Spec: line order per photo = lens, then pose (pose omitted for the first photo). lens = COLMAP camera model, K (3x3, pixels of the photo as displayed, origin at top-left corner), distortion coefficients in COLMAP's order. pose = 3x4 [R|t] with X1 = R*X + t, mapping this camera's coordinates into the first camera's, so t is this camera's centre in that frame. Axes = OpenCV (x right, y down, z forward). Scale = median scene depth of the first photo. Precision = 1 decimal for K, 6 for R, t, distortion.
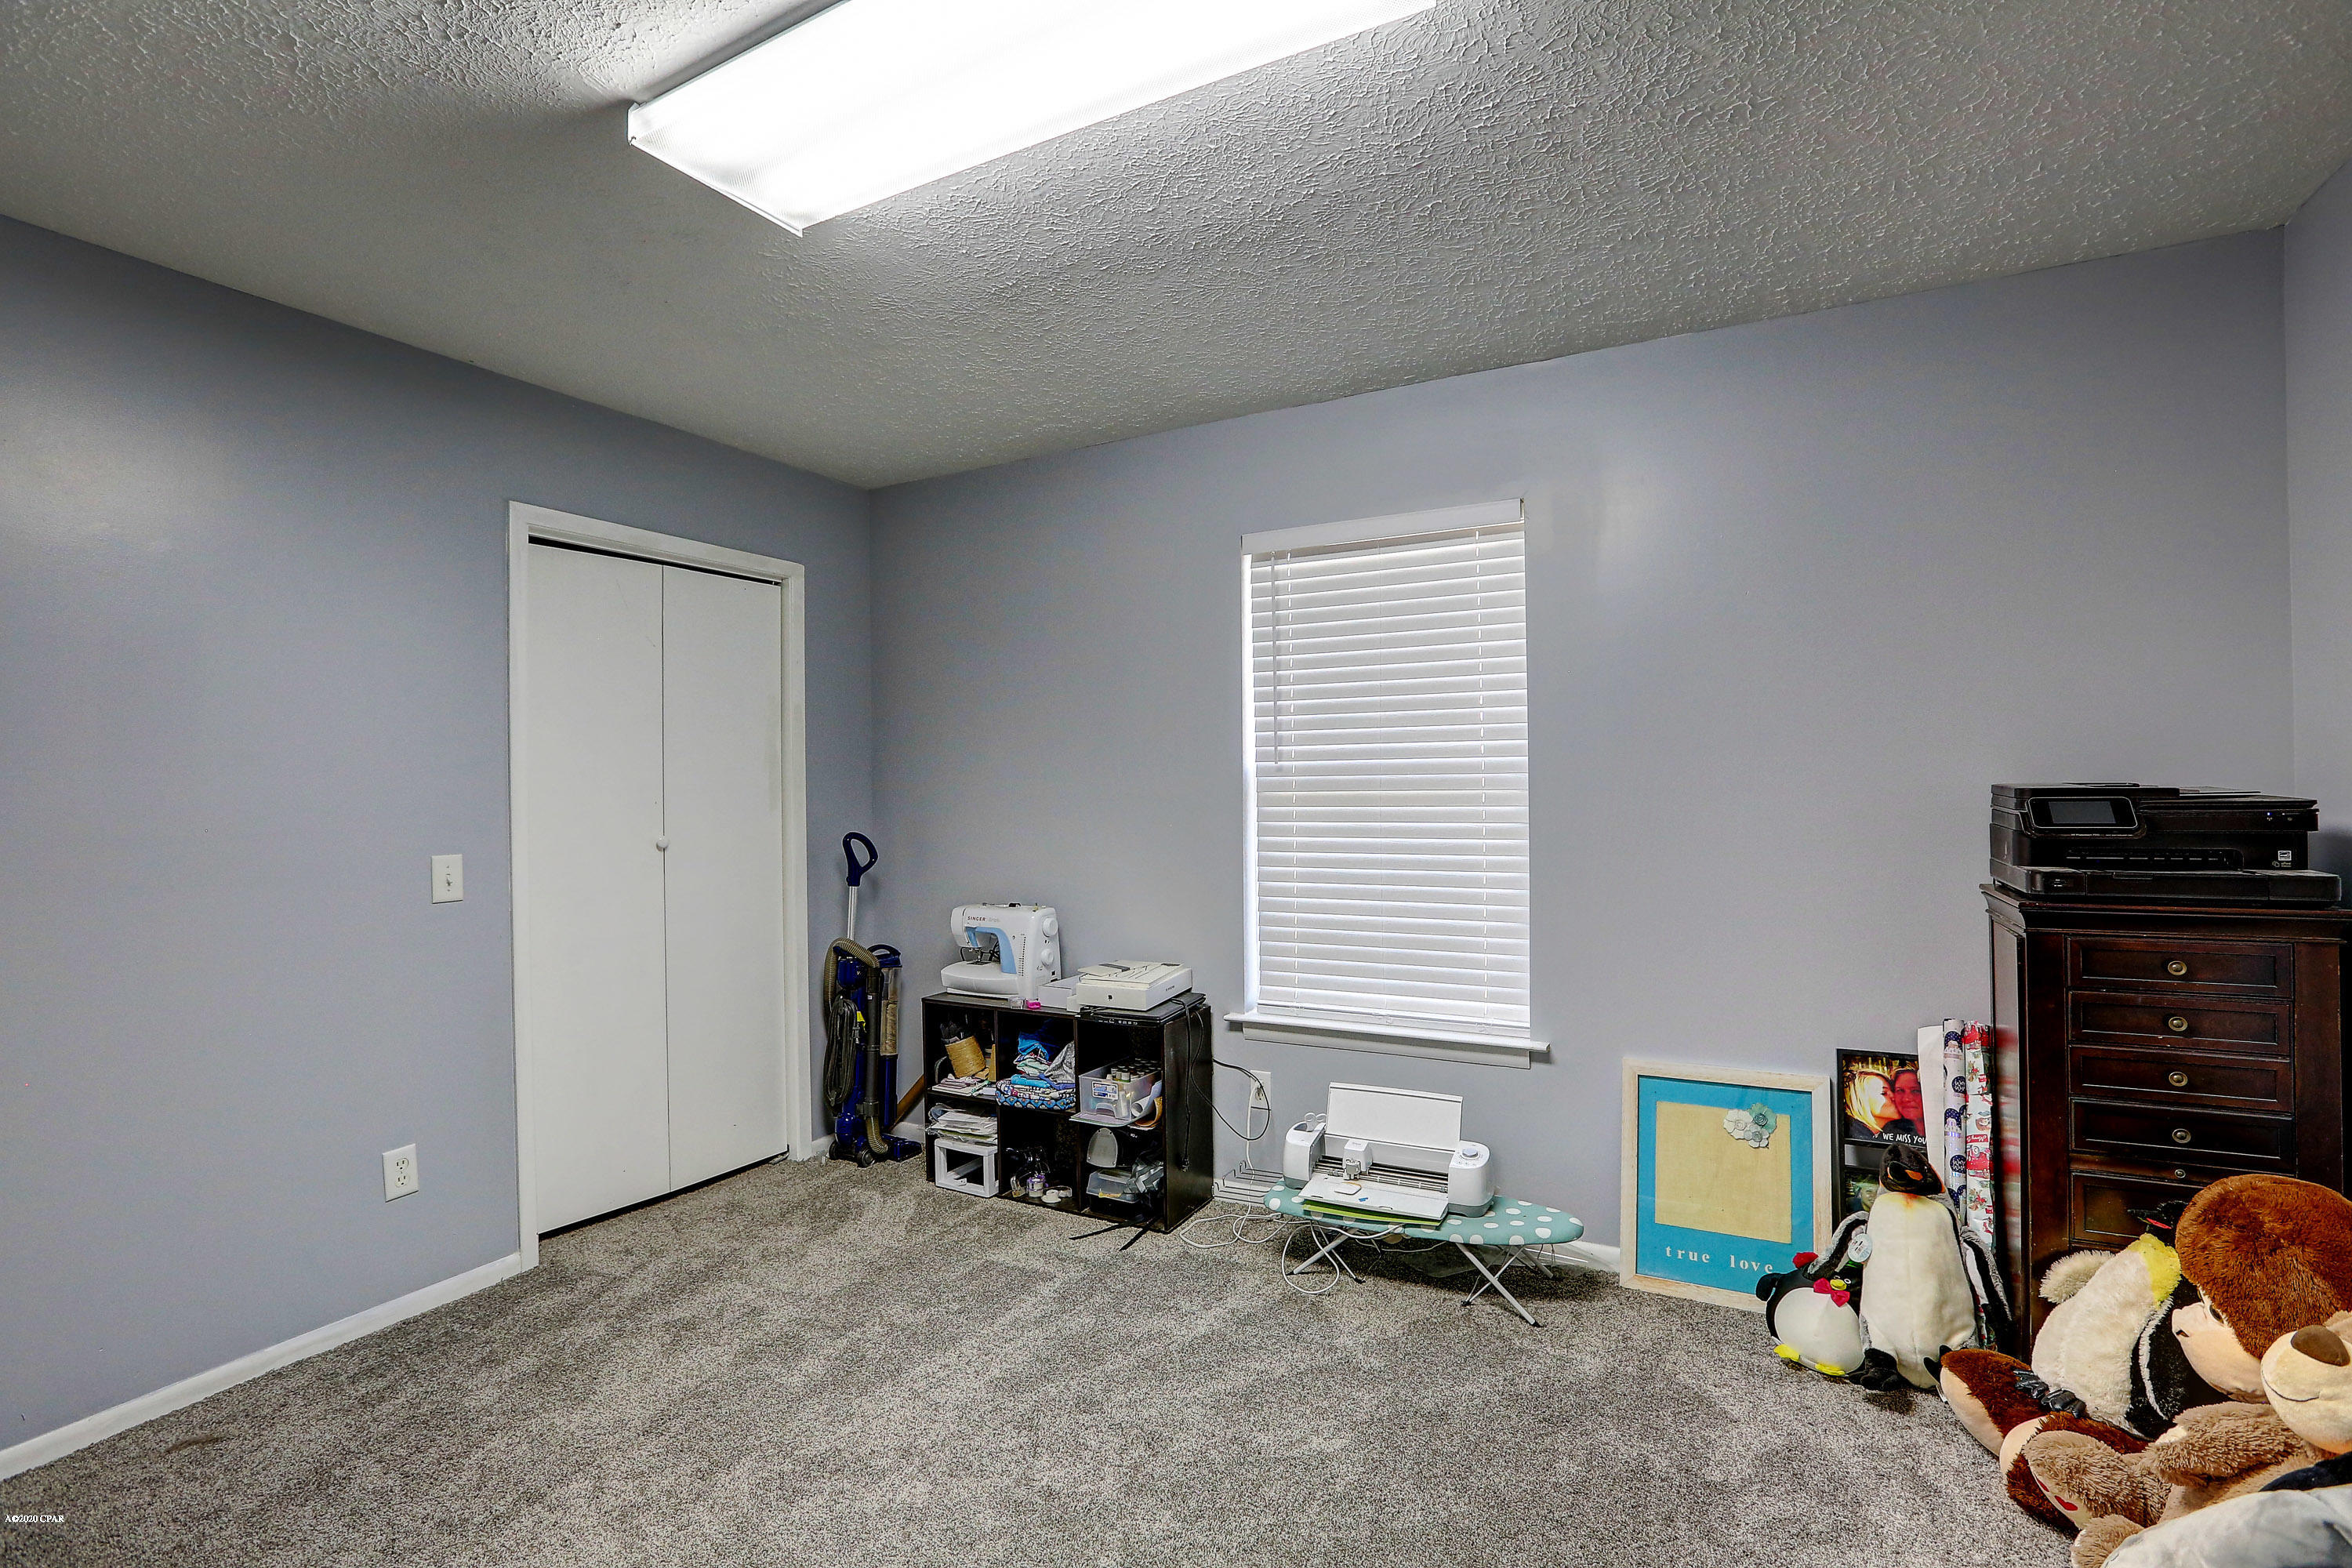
lens RADIAL K [[1075.7, 0, 1176.0], [0, 1075.7, 784.0], [0, 0, 1]] dist [-0.062944, 0.031616]
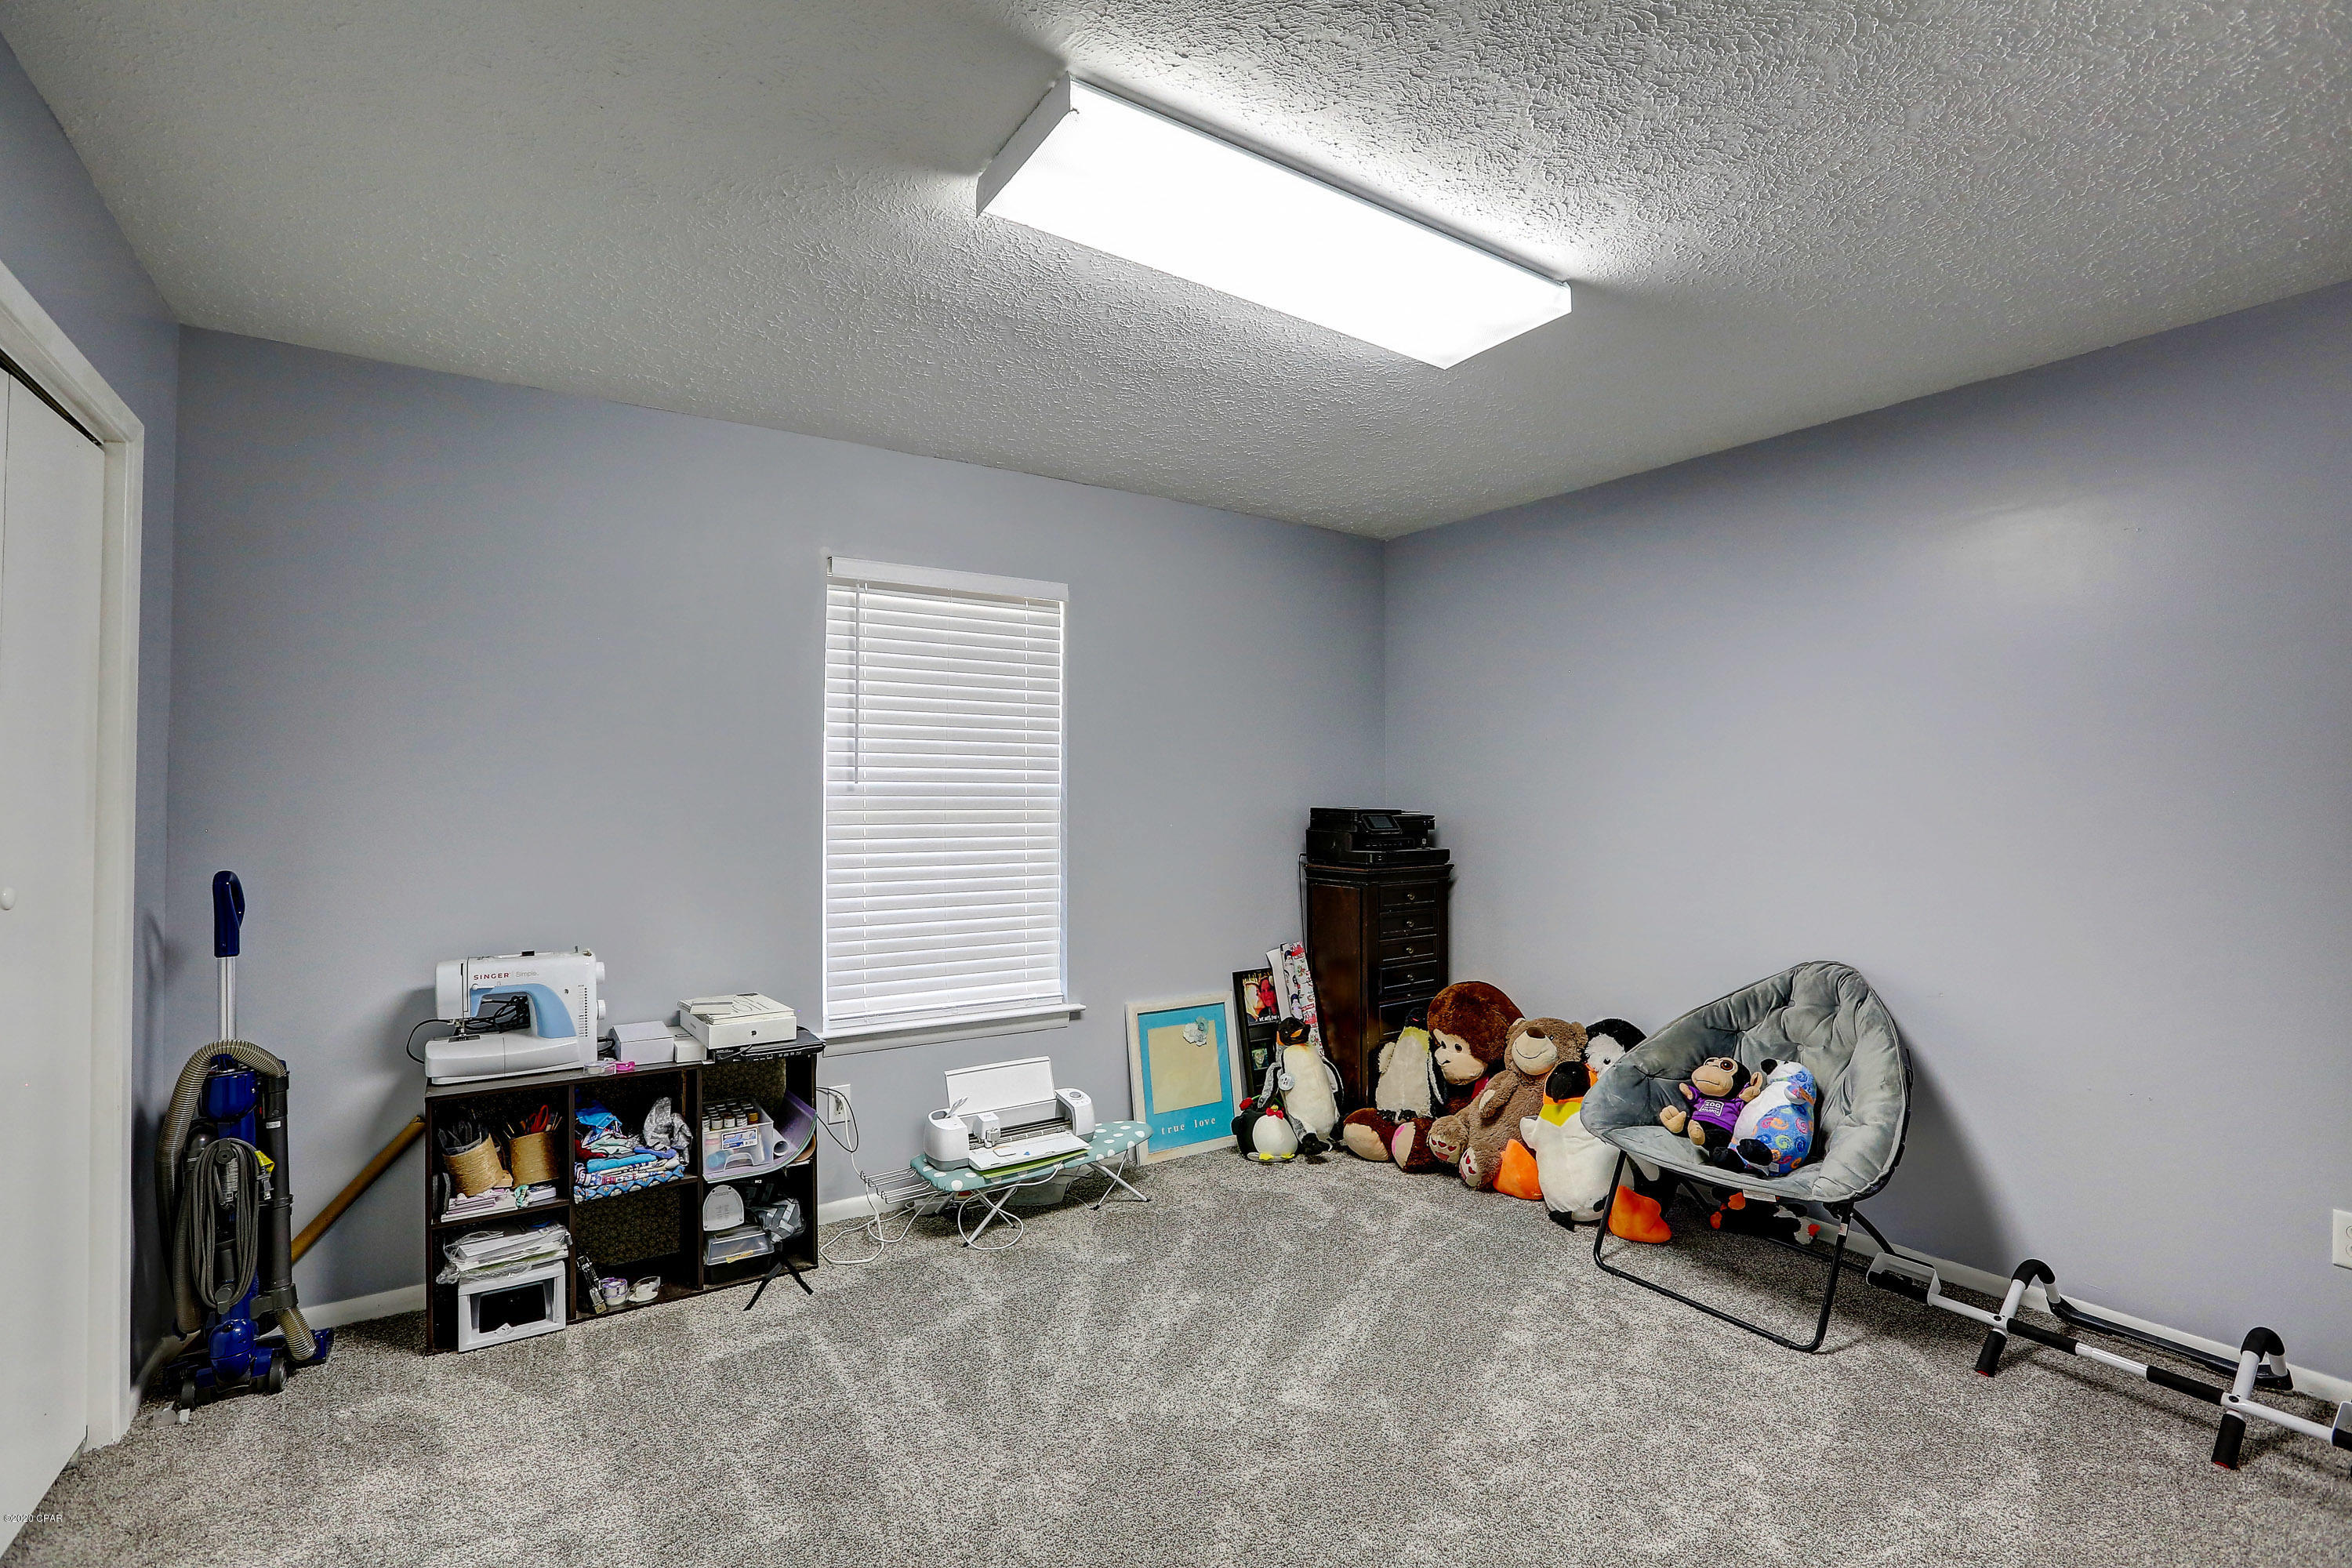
lens RADIAL K [[1075.7, 0, 1176.0], [0, 1075.7, 784.0], [0, 0, 1]] dist [-0.062944, 0.031616]
pose [[0.461694, 0.027337, 0.886618, -0.734052], [-0.005952, 0.999598, -0.027721, 0.009228], [-0.887019, 0.007522, 0.461671, 0.271336]]
